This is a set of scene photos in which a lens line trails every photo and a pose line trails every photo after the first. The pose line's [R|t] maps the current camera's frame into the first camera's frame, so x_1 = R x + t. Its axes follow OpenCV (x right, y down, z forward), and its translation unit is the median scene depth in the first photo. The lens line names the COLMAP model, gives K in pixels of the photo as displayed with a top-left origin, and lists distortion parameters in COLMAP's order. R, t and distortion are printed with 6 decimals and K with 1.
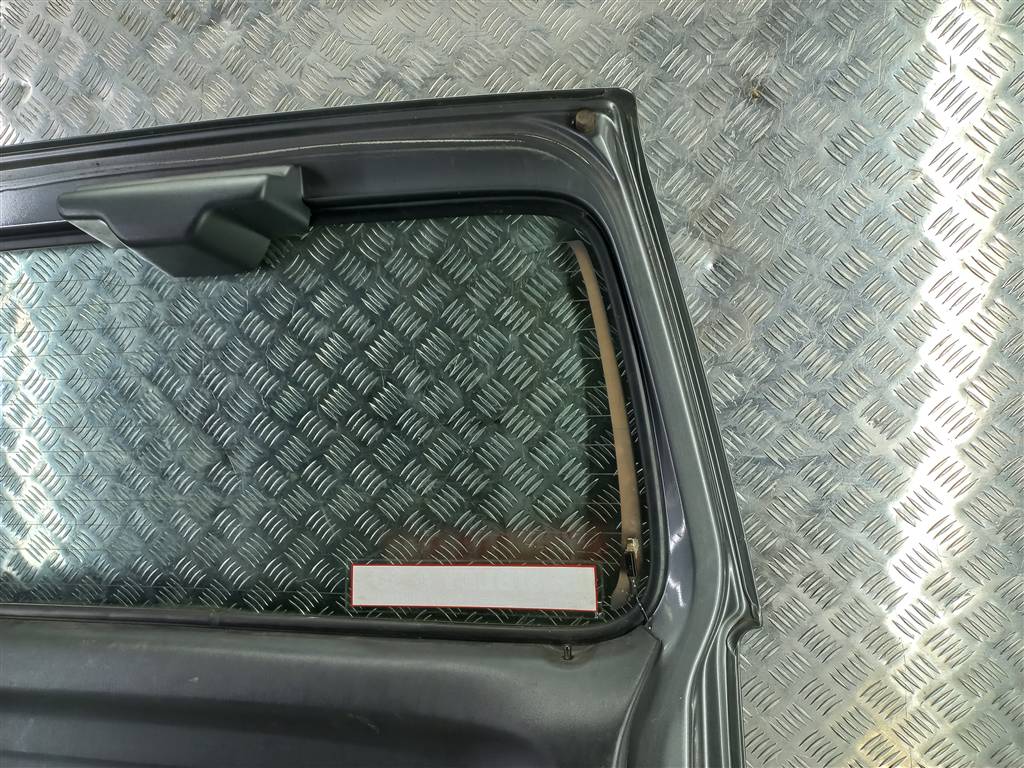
lens RADIAL K [[709.9, 0, 512.0], [0, 709.9, 384.0], [0, 0, 1]] dist [0.004877, -0.002531]
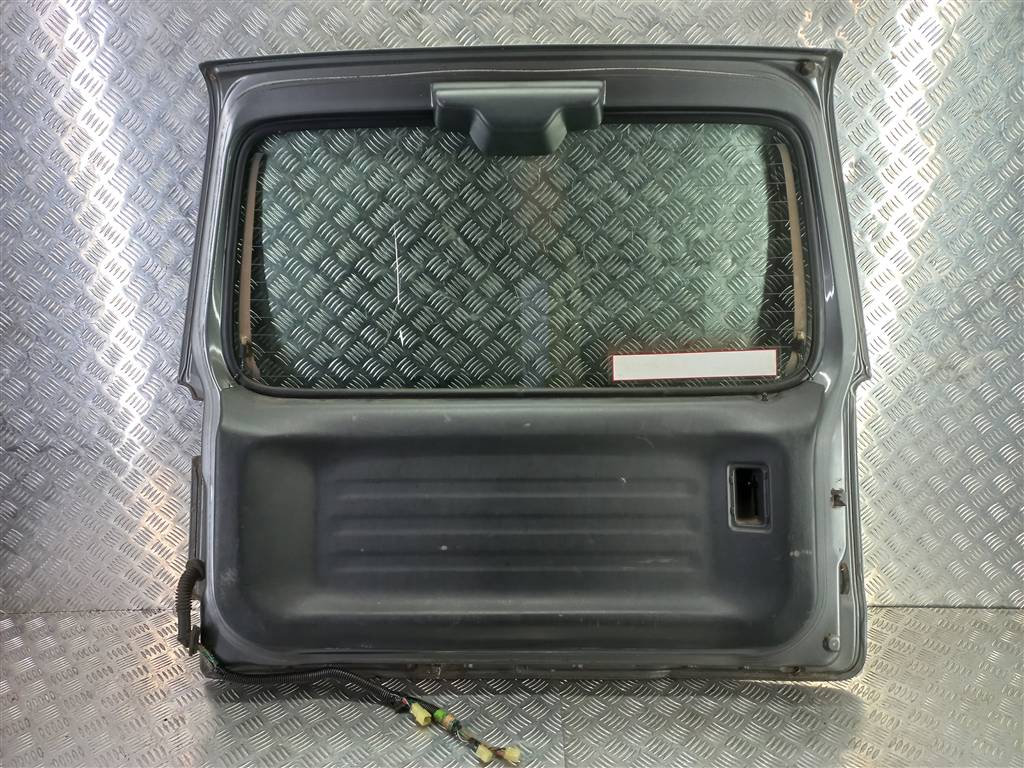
lens RADIAL K [[709.9, 0, 512.0], [0, 709.9, 384.0], [0, 0, 1]] dist [0.004877, -0.002531]
pose [[0.981442, -0.012537, 0.191351, -0.752209], [-0.016346, 0.988760, 0.148618, 0.093501], [-0.191064, -0.148988, 0.970205, -0.470968]]
